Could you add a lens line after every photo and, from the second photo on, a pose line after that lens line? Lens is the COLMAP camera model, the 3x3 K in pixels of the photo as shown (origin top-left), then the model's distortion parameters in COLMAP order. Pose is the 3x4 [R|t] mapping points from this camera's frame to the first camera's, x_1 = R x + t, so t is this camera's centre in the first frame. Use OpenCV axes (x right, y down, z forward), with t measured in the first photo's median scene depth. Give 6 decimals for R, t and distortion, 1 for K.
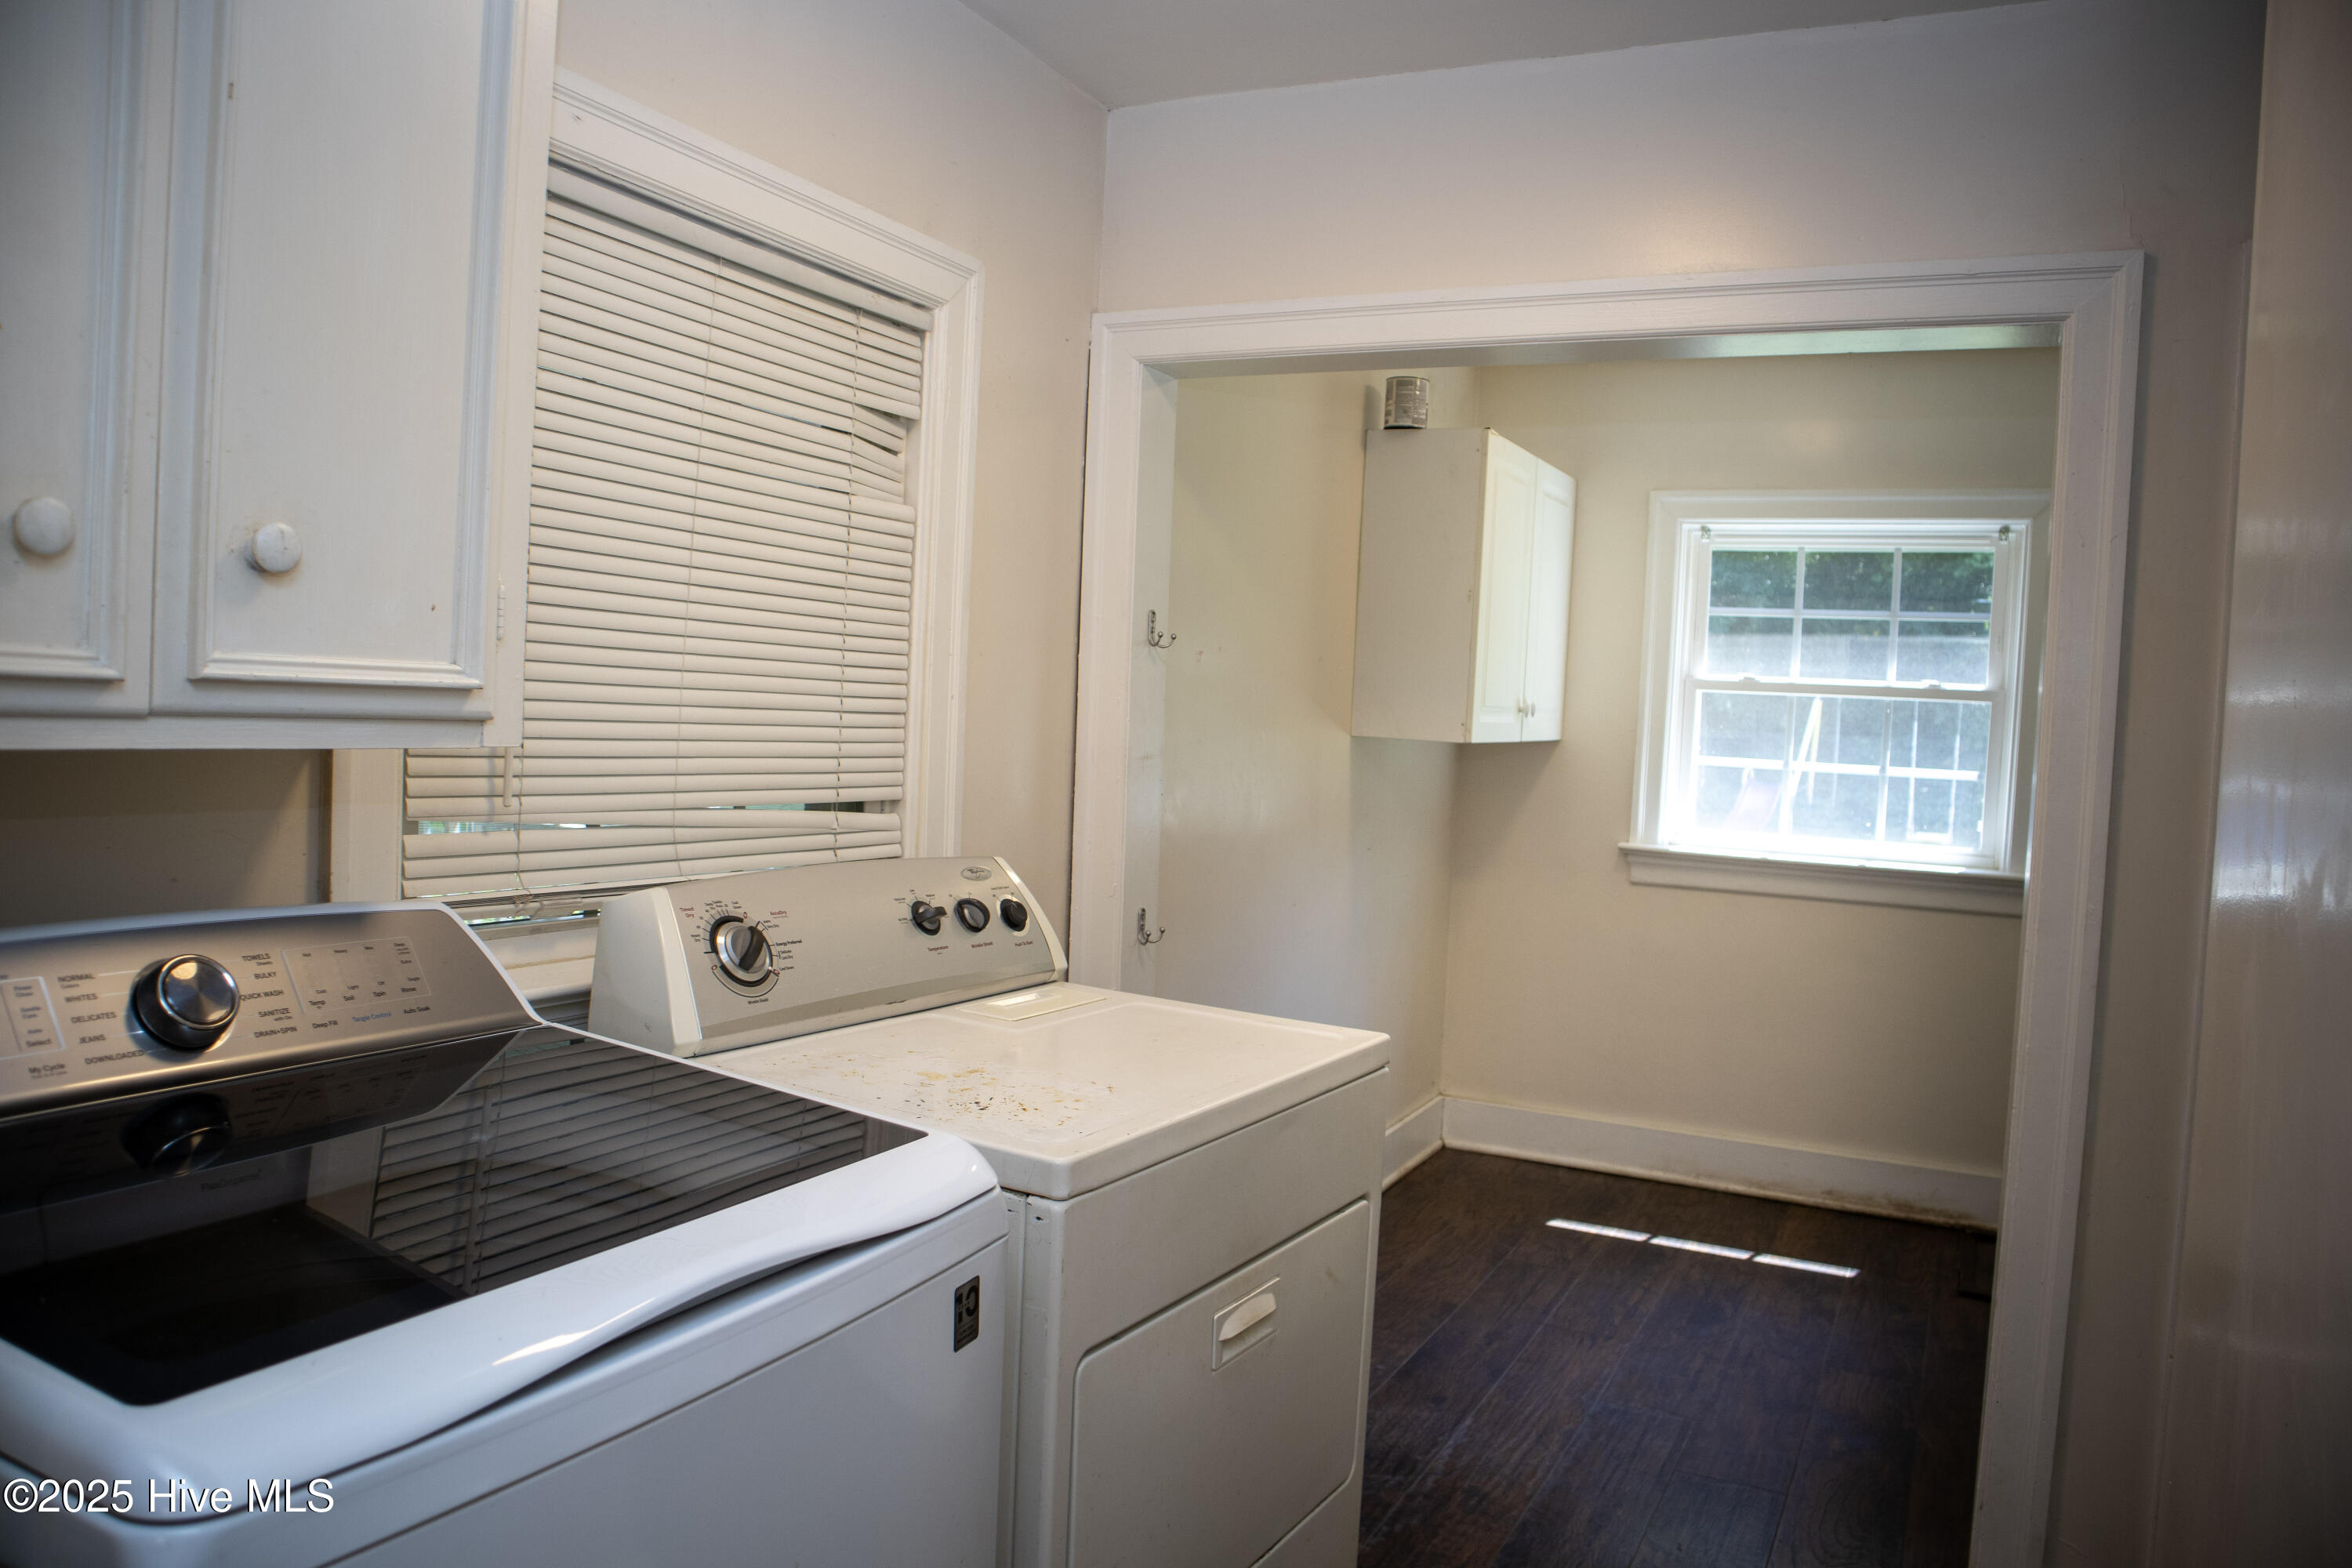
lens RADIAL K [[1691.5, 0, 1137.5], [0, 1691.5, 783.8], [0, 0, 1]] dist [-0.102748, 0.081764]
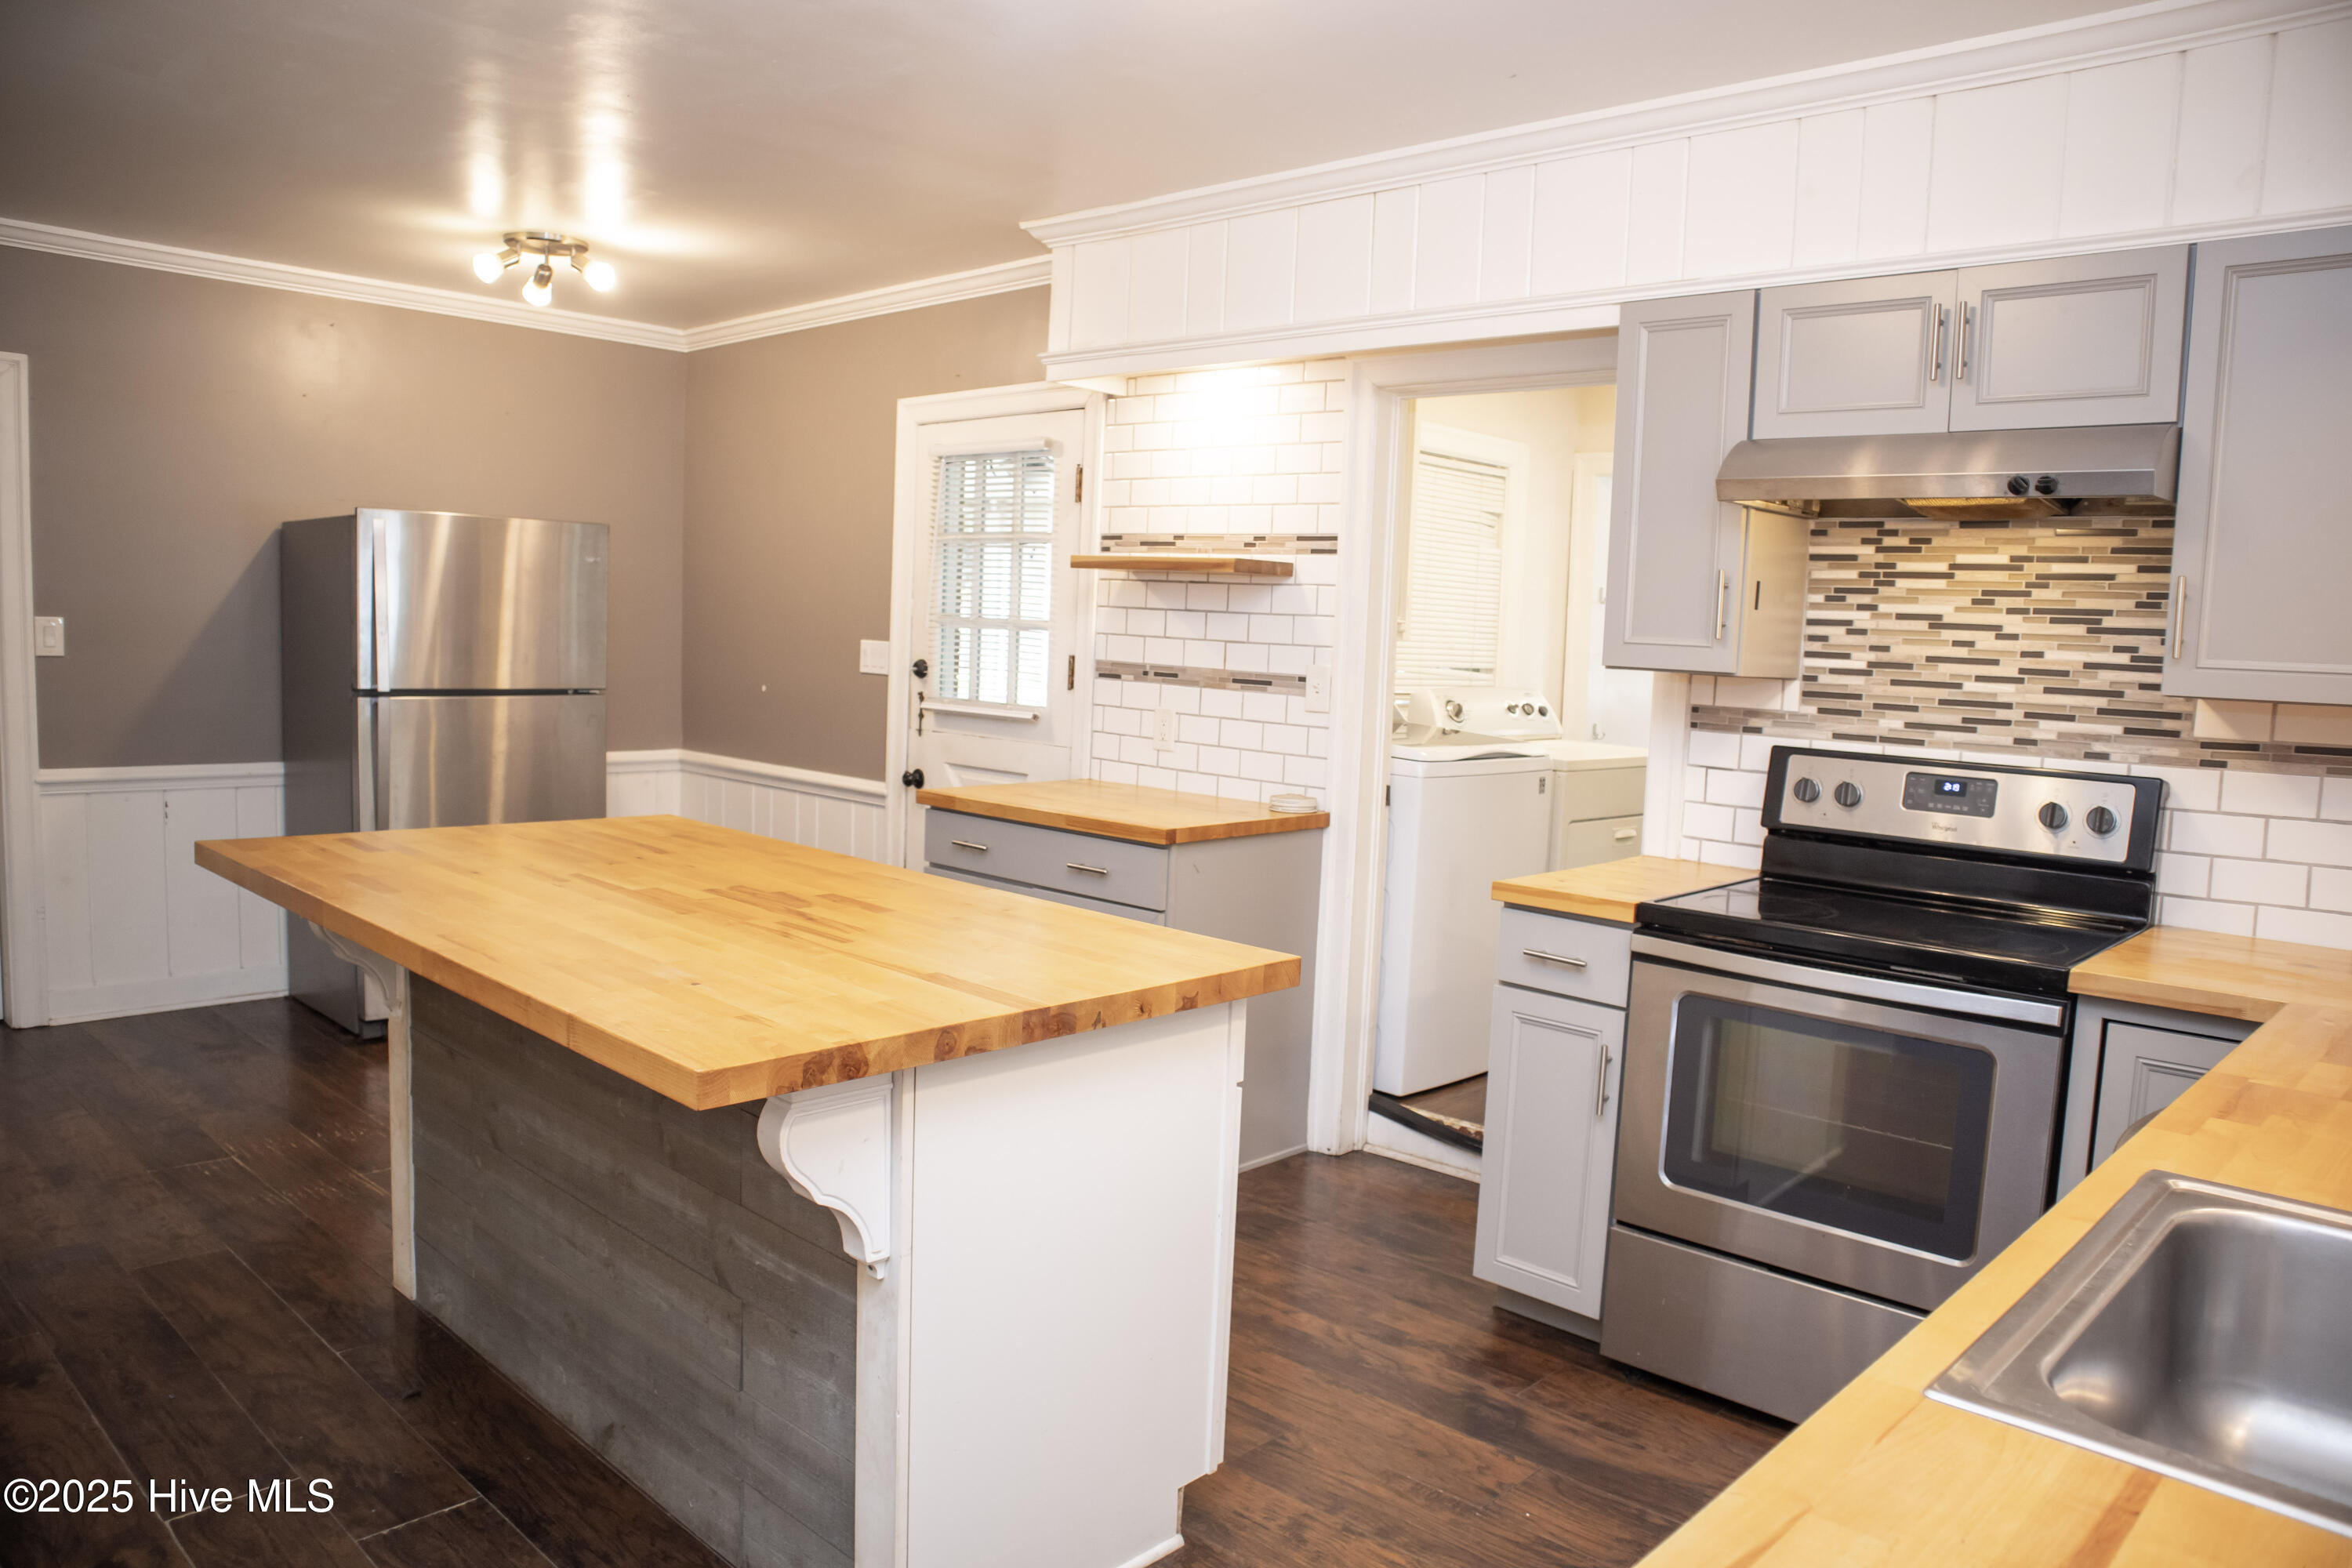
lens RADIAL K [[1691.5, 0, 1137.5], [0, 1691.5, 783.8], [0, 0, 1]] dist [-0.102748, 0.081764]
pose [[0.963183, 0.021830, -0.267959, 0.021890], [-0.010849, 0.999042, 0.042394, 0.088025], [0.268628, -0.037926, 0.962497, -1.683510]]
